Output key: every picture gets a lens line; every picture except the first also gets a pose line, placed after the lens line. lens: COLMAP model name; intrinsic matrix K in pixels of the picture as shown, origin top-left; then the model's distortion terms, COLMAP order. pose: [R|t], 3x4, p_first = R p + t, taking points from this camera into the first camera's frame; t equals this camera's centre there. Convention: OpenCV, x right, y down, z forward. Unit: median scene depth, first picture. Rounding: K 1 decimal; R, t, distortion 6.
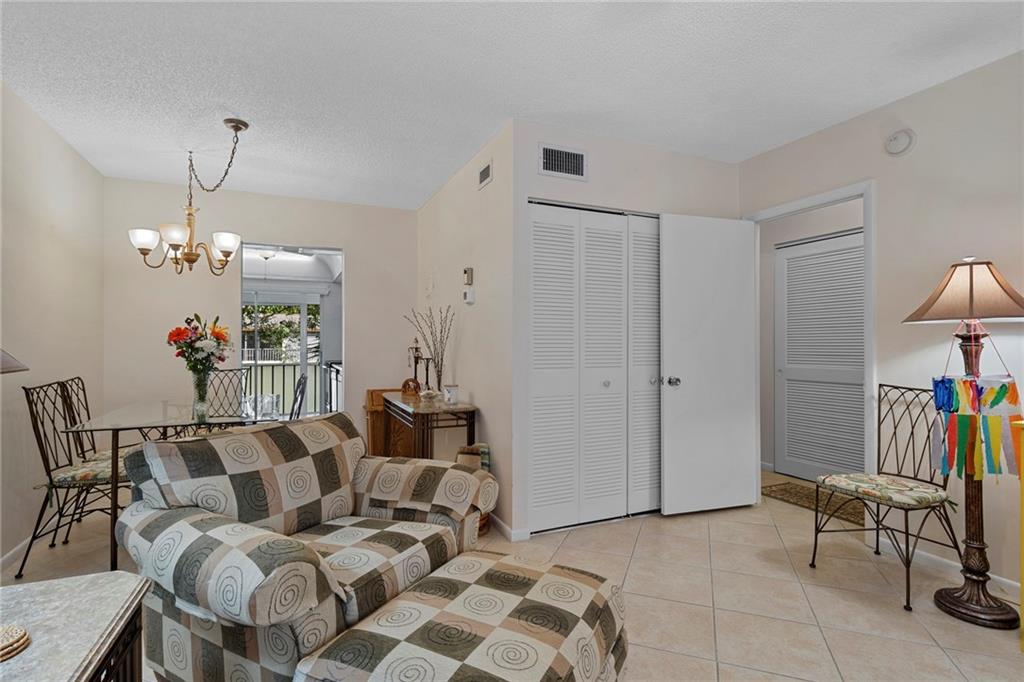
lens RADIAL K [[494.1, 0, 505.2], [0, 494.1, 341.9], [0, 0, 1]] dist [0.003076, 0.000568]
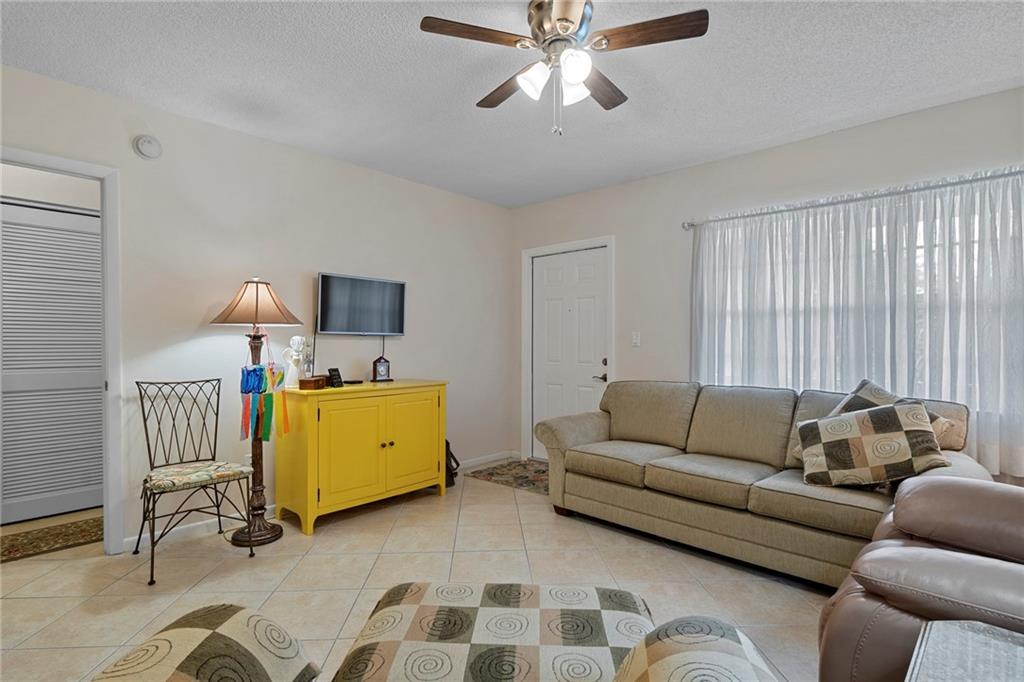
lens RADIAL K [[510.0, 0, 509.4], [0, 510.0, 343.7], [0, 0, 1]] dist [0.001126, -0.000055]
pose [[-0.386803, -0.008389, 0.922124, -0.490737], [-0.004085, 0.999964, 0.007384, -0.002632], [-0.922153, -0.000910, -0.386824, 0.727054]]
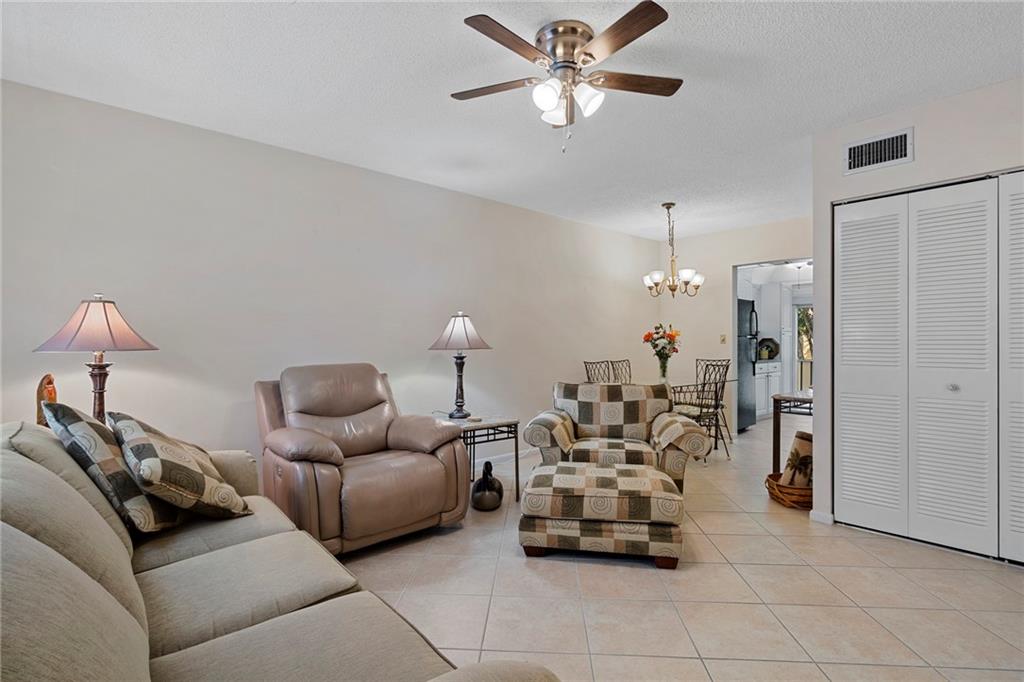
lens RADIAL K [[492.6, 0, 515.1], [0, 492.6, 343.0], [0, 0, 1]] dist [-0.001259, -0.000273]
pose [[0.304676, -0.000310, -0.952456, 0.924789], [0.006265, 0.999979, 0.001678, 0.002547], [0.952435, -0.006478, 0.304672, 0.037128]]
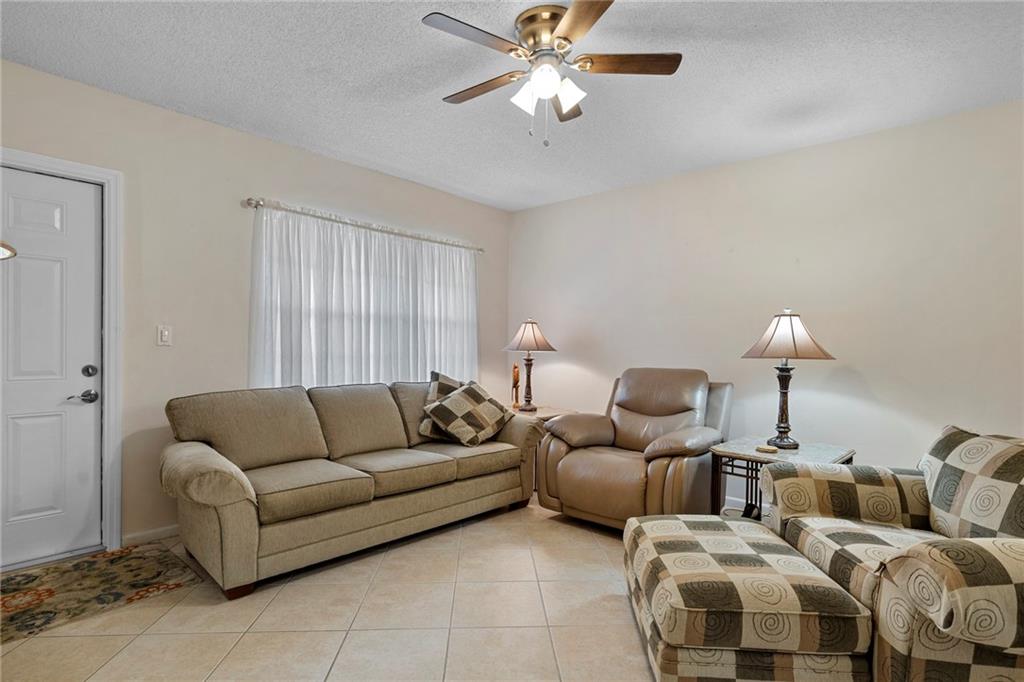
lens RADIAL K [[515.4, 0, 510.2], [0, 515.4, 351.3], [0, 0, 1]] dist [-0.000786, -0.000457]
pose [[-0.917756, -0.013001, -0.396932, 0.545533], [-0.015579, 0.999873, 0.003270, 0.011938], [0.396840, 0.009185, -0.917842, 1.075857]]
